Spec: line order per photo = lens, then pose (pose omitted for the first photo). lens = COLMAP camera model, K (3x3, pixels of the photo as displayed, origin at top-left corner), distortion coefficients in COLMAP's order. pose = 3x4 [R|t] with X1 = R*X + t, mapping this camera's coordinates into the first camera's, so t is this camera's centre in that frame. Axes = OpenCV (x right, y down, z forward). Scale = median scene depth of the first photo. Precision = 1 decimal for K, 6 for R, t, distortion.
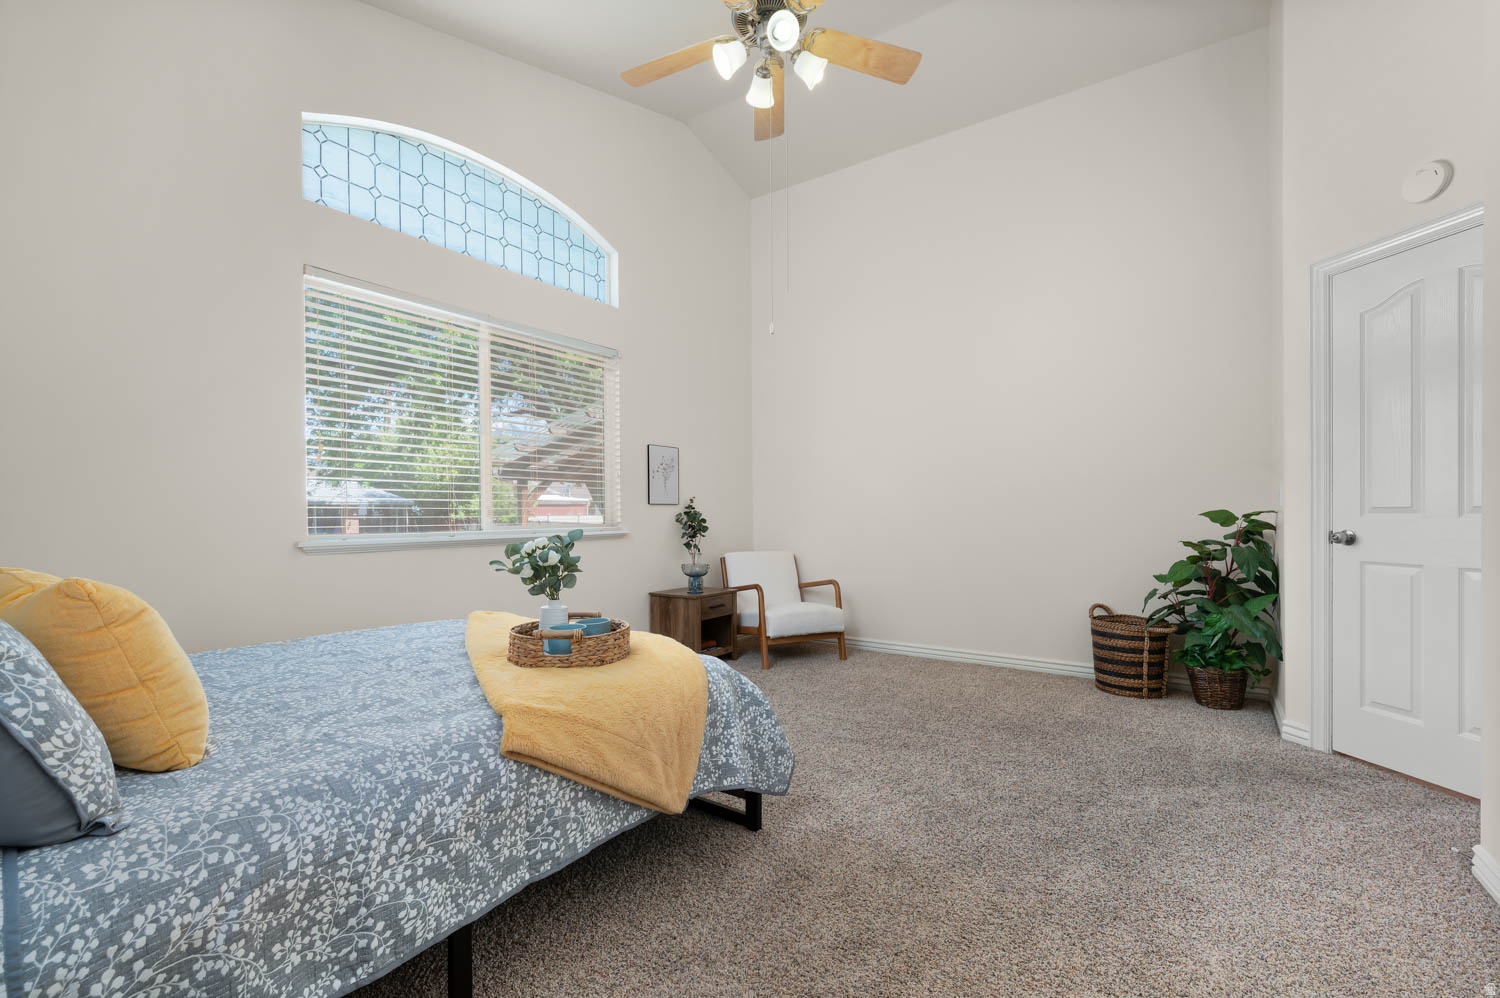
lens RADIAL K [[660.9, 0, 758.5], [0, 660.9, 511.3], [0, 0, 1]] dist [0.002817, 0.000557]
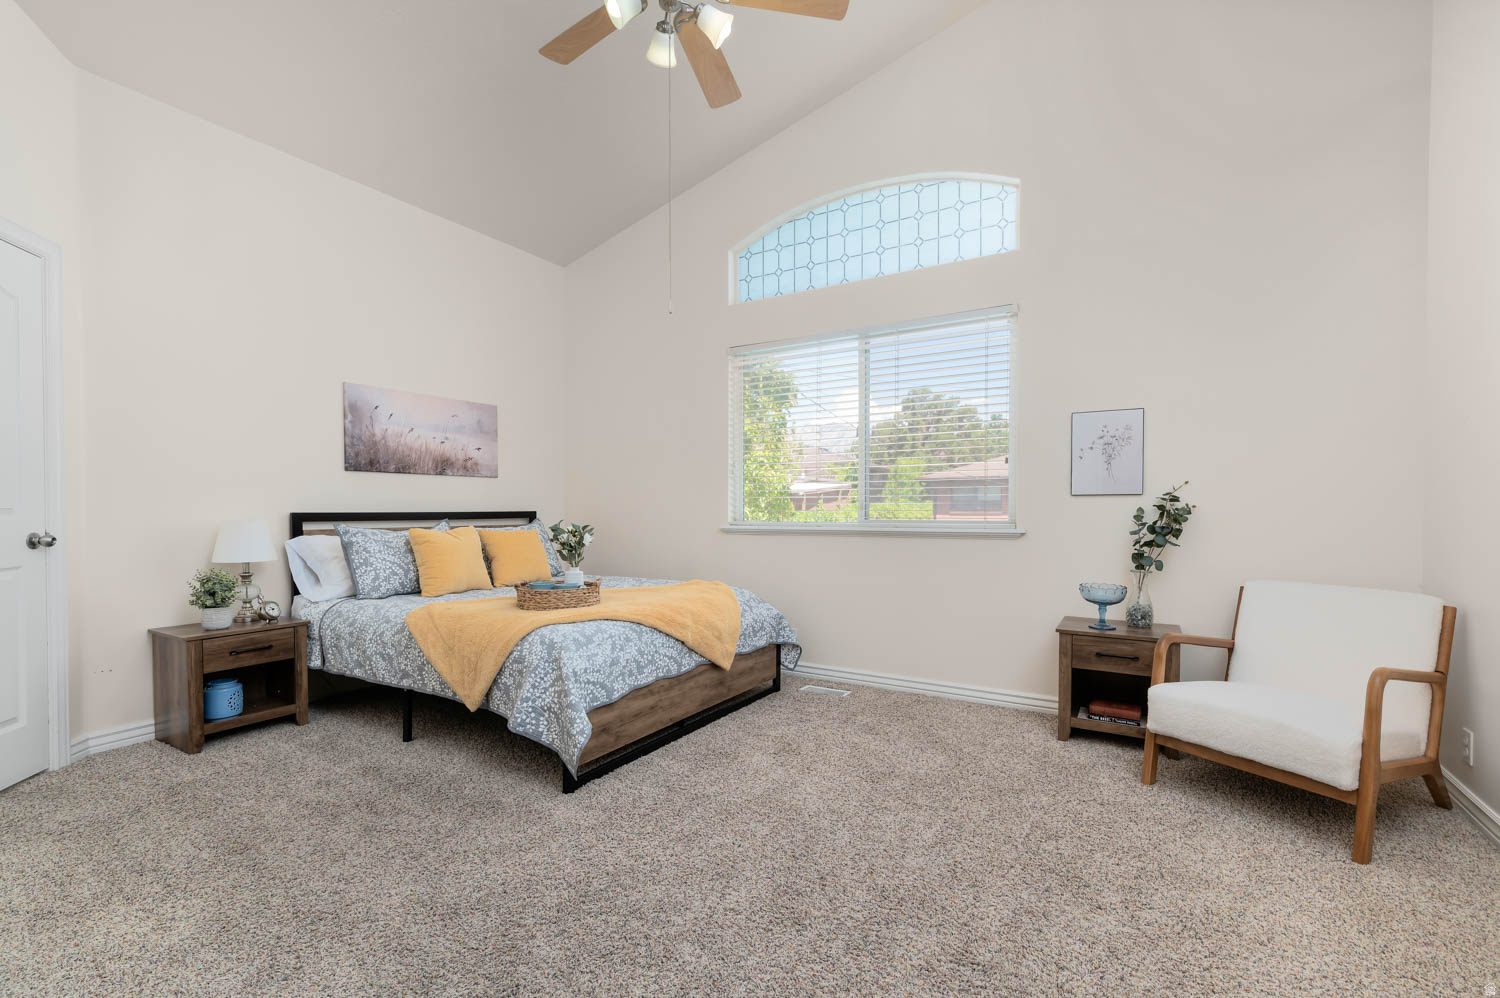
lens RADIAL K [[660.9, 0, 758.5], [0, 660.9, 511.3], [0, 0, 1]] dist [0.002817, 0.000557]
pose [[0.039743, 0.007894, -0.999179, 1.761887], [0.002331, 0.999965, 0.007993, -0.000658], [0.999207, -0.002647, 0.039723, 2.022759]]
